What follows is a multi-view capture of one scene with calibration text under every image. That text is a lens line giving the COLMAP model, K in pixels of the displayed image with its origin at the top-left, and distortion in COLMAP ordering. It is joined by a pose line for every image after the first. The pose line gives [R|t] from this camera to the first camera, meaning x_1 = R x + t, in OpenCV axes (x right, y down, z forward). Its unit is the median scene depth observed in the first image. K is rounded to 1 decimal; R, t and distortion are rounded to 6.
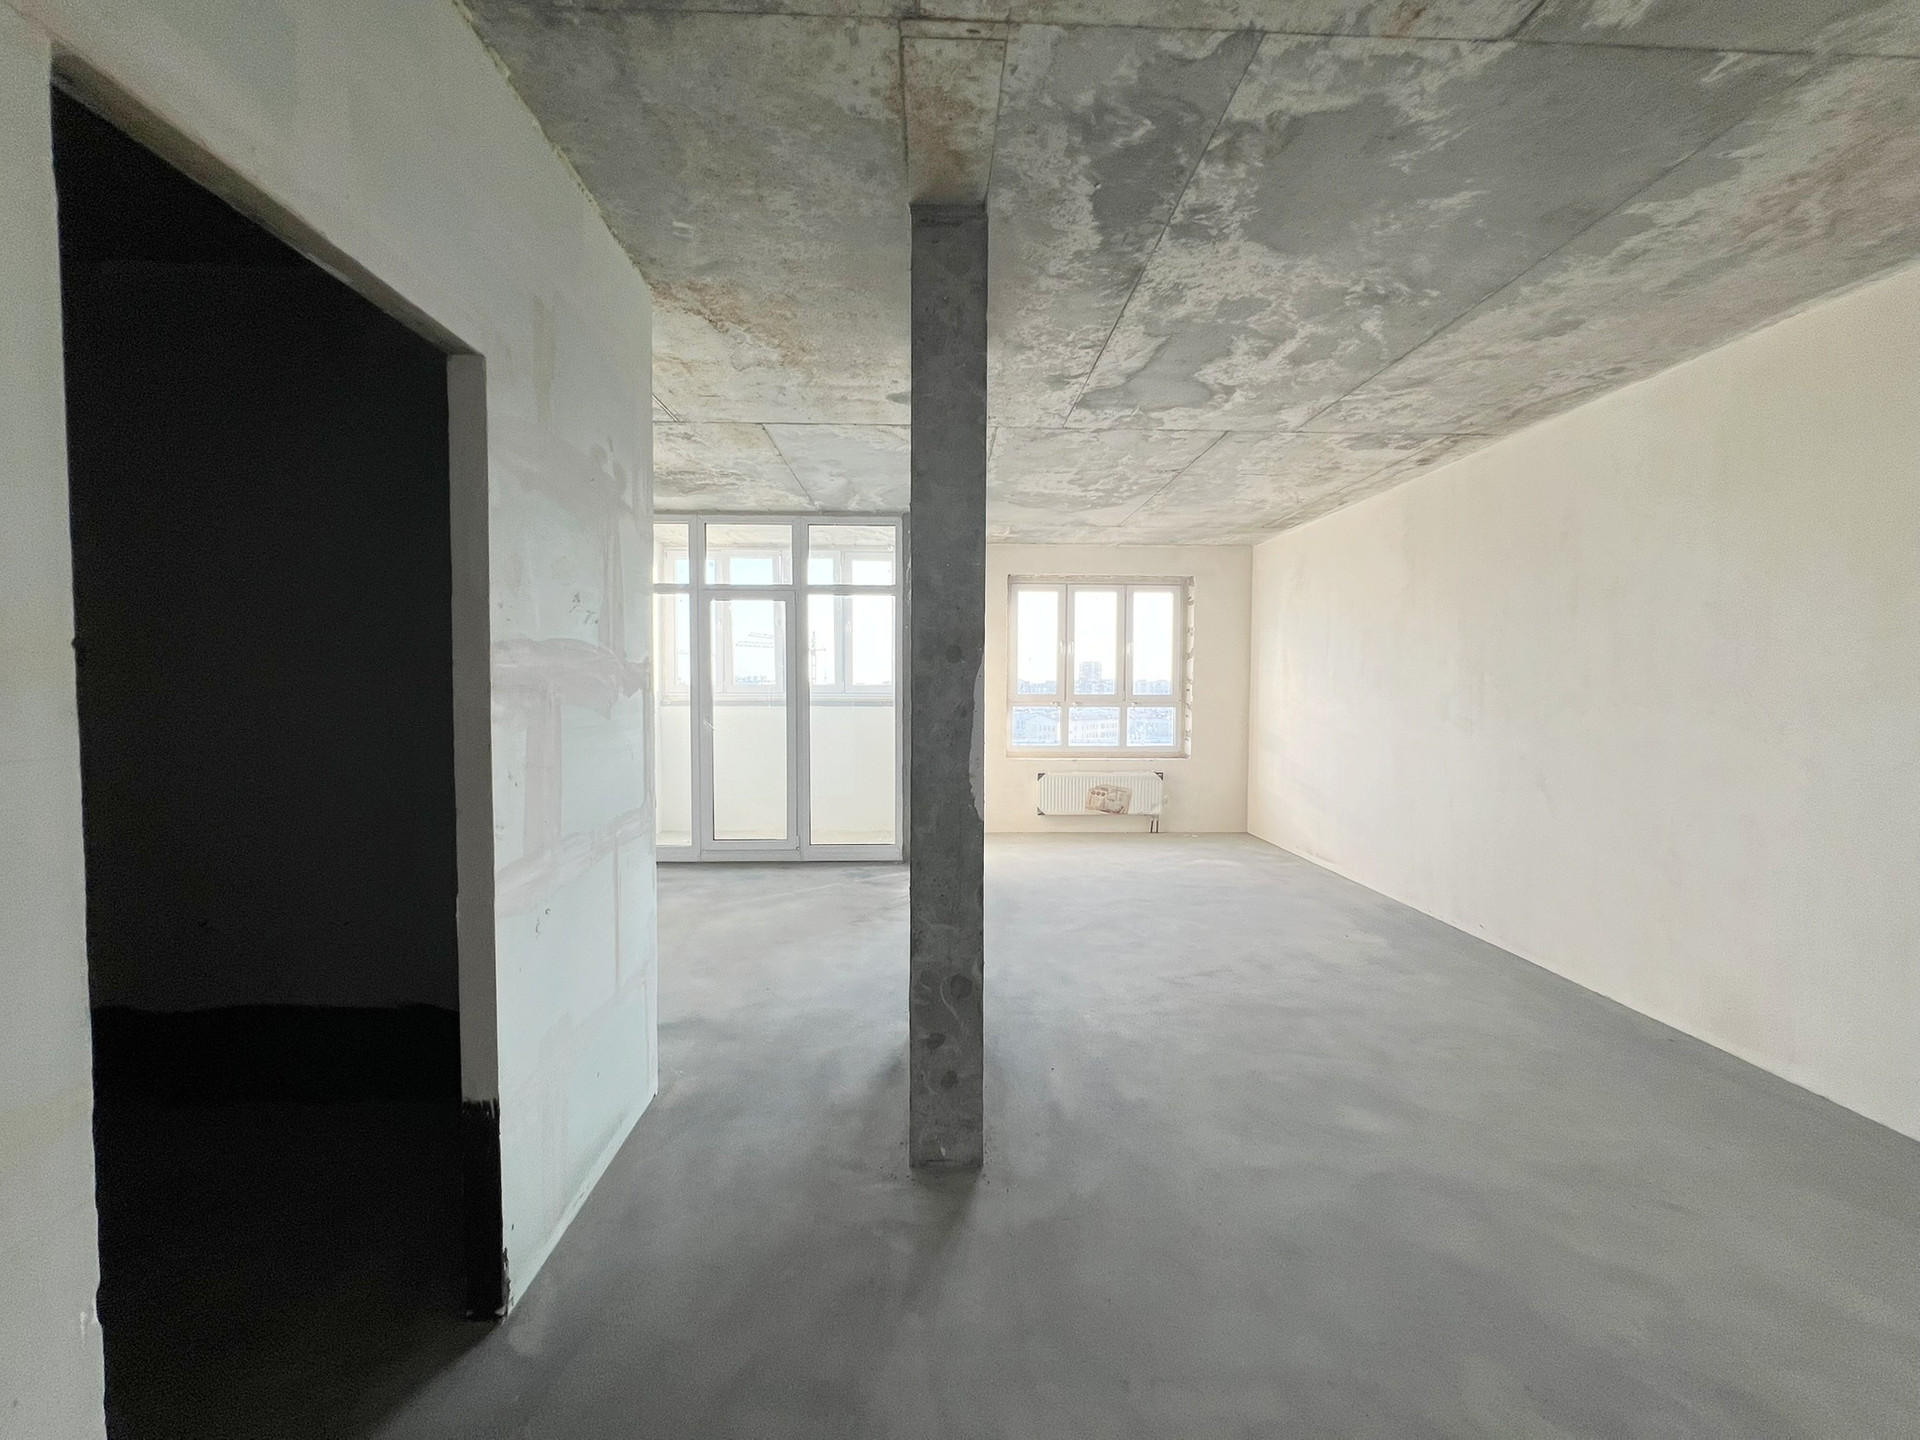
lens RADIAL K [[768.0, 0, 956.7], [0, 768.0, 717.2], [0, 0, 1]] dist [-0.003555, 0.000611]
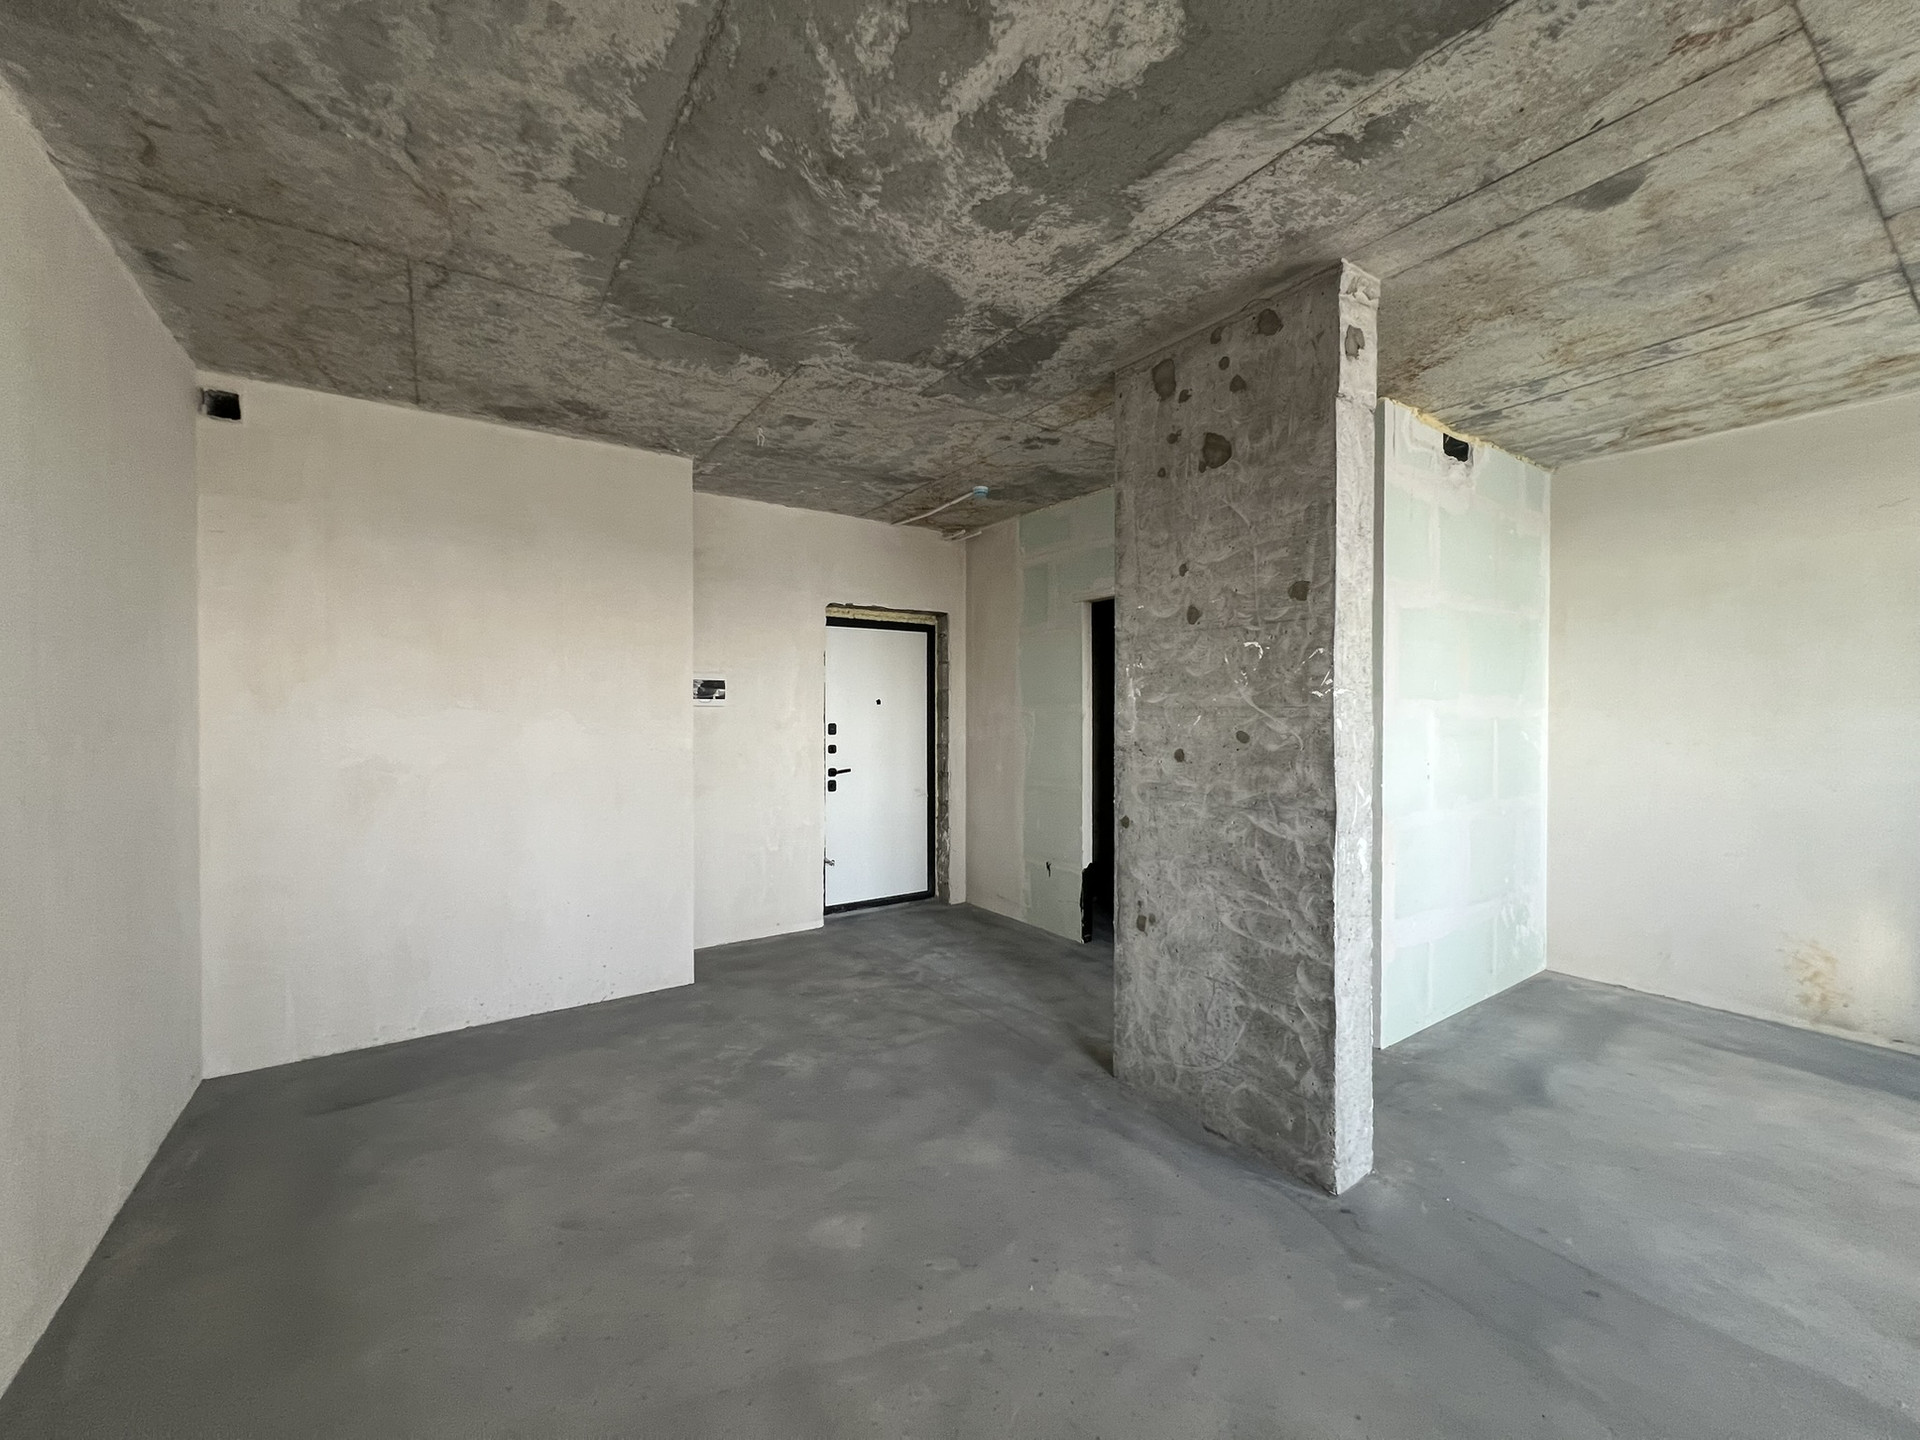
lens RADIAL K [[768.0, 0, 956.7], [0, 768.0, 717.2], [0, 0, 1]] dist [-0.003555, 0.000611]
pose [[-0.846012, 0.000935, -0.533163, 0.497499], [-0.025099, 0.998820, 0.041579, -0.043459], [0.532572, 0.048558, -0.844990, 0.999110]]
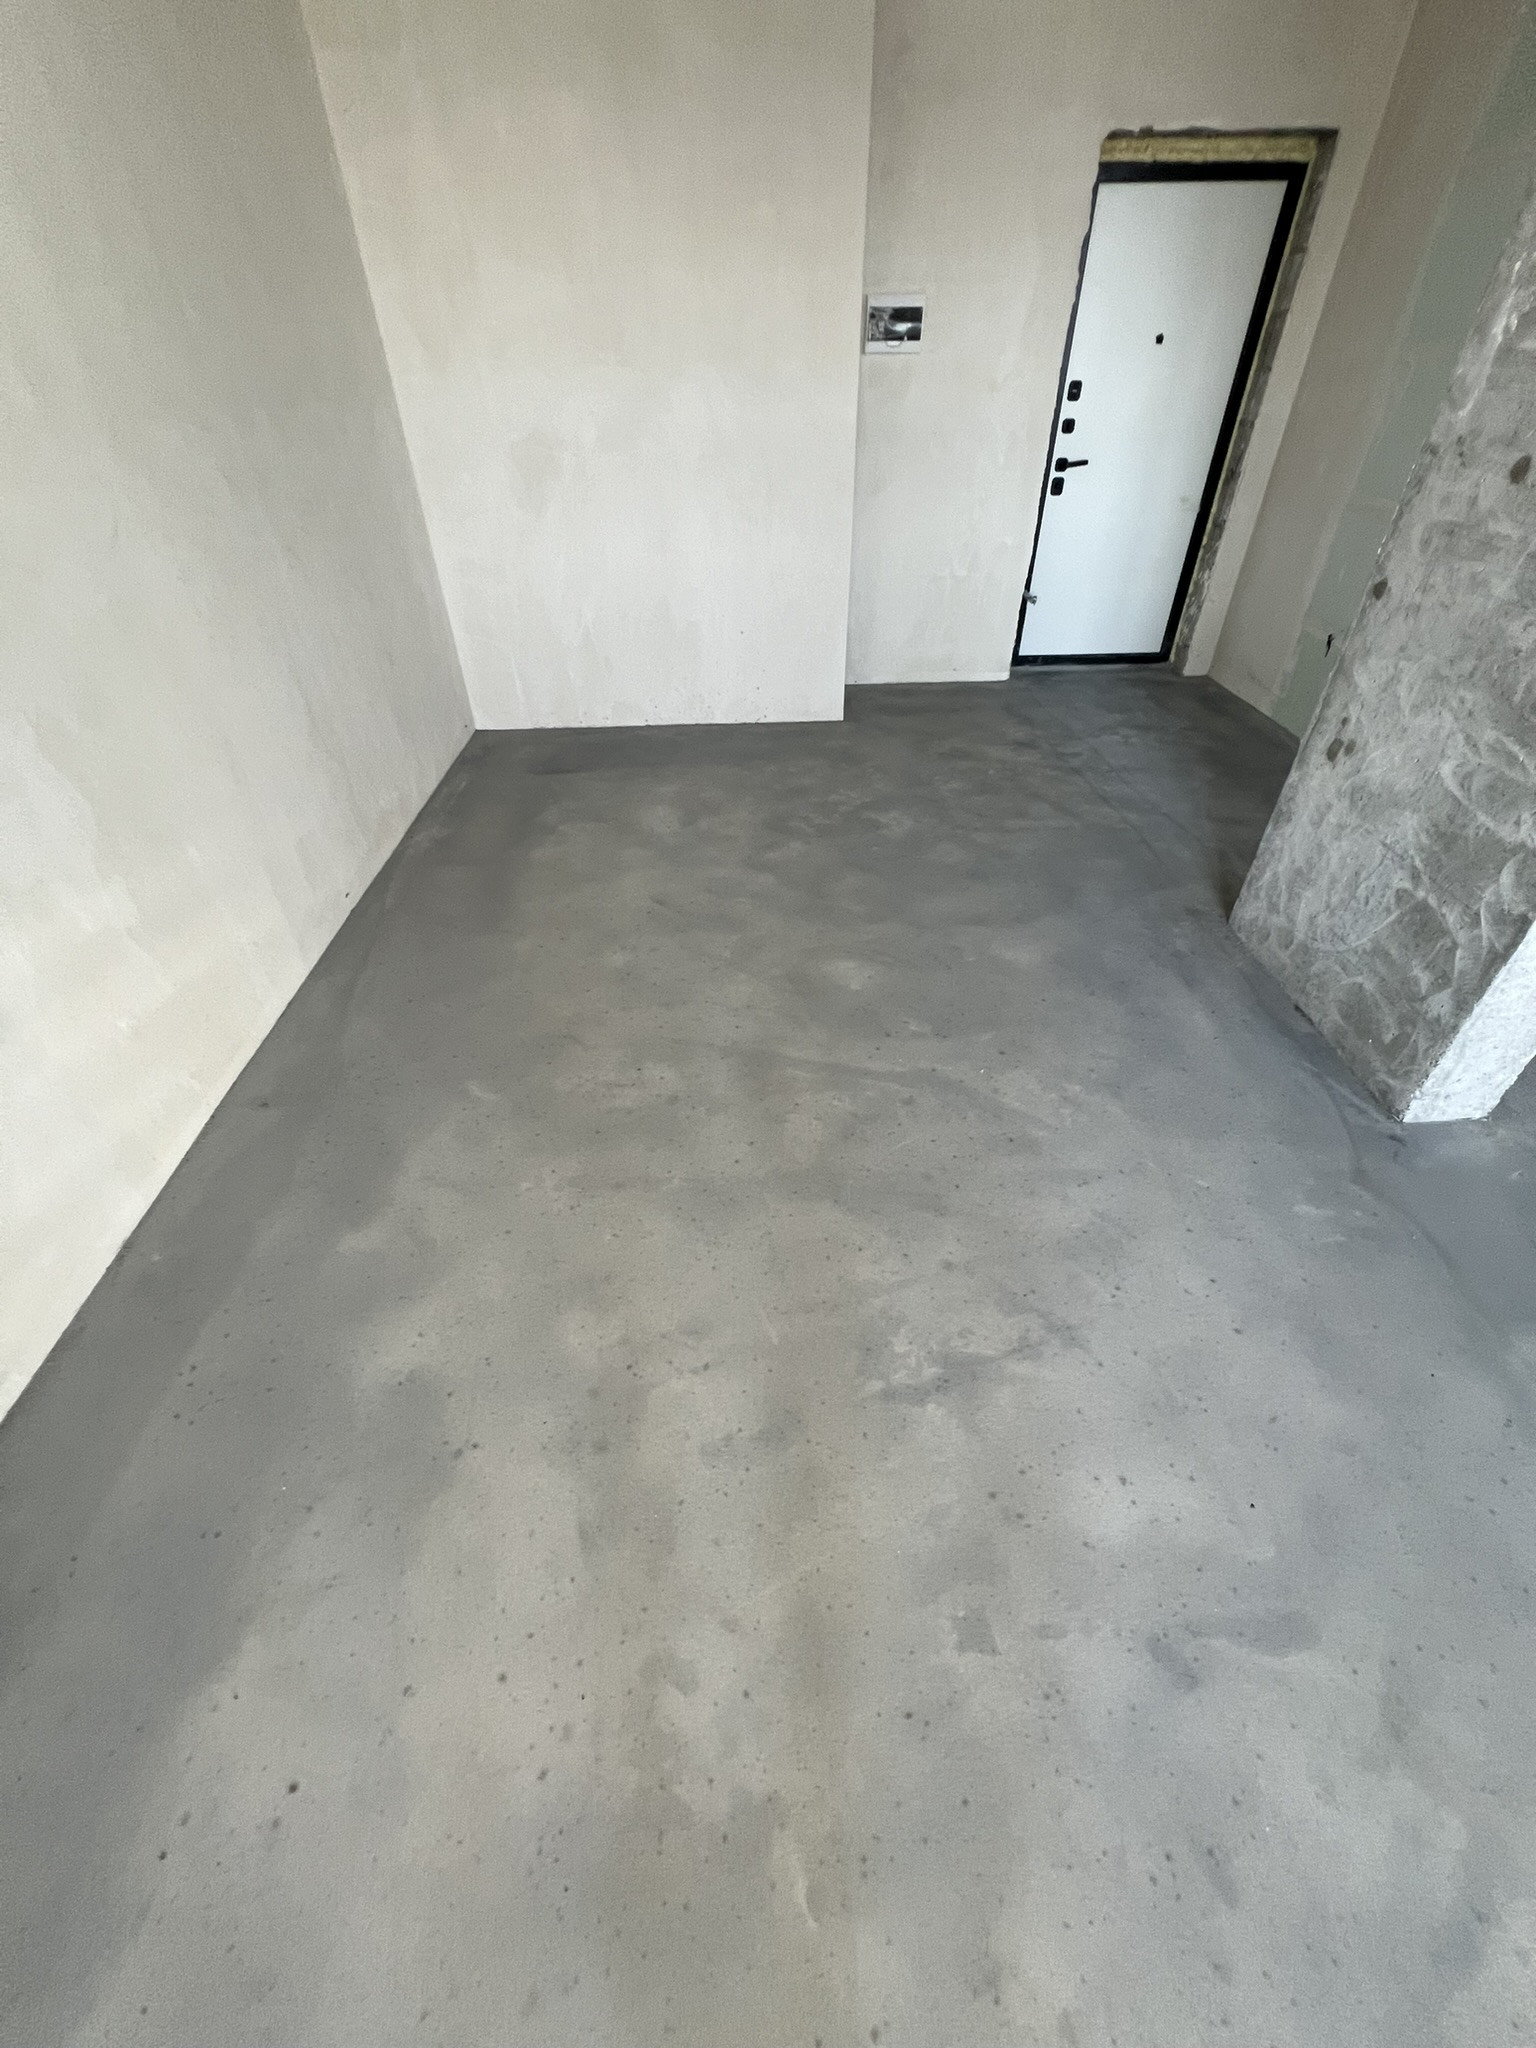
lens RADIAL K [[816.4, 0, 770.9], [0, 816.4, 1020.2], [0, 0, 1]] dist [-0.000745, -0.000147]
pose [[-0.999960, 0.005601, 0.006959, 0.354685], [0.008812, 0.745979, 0.665911, -0.054618], [-0.001462, 0.665946, -0.745998, 1.016605]]
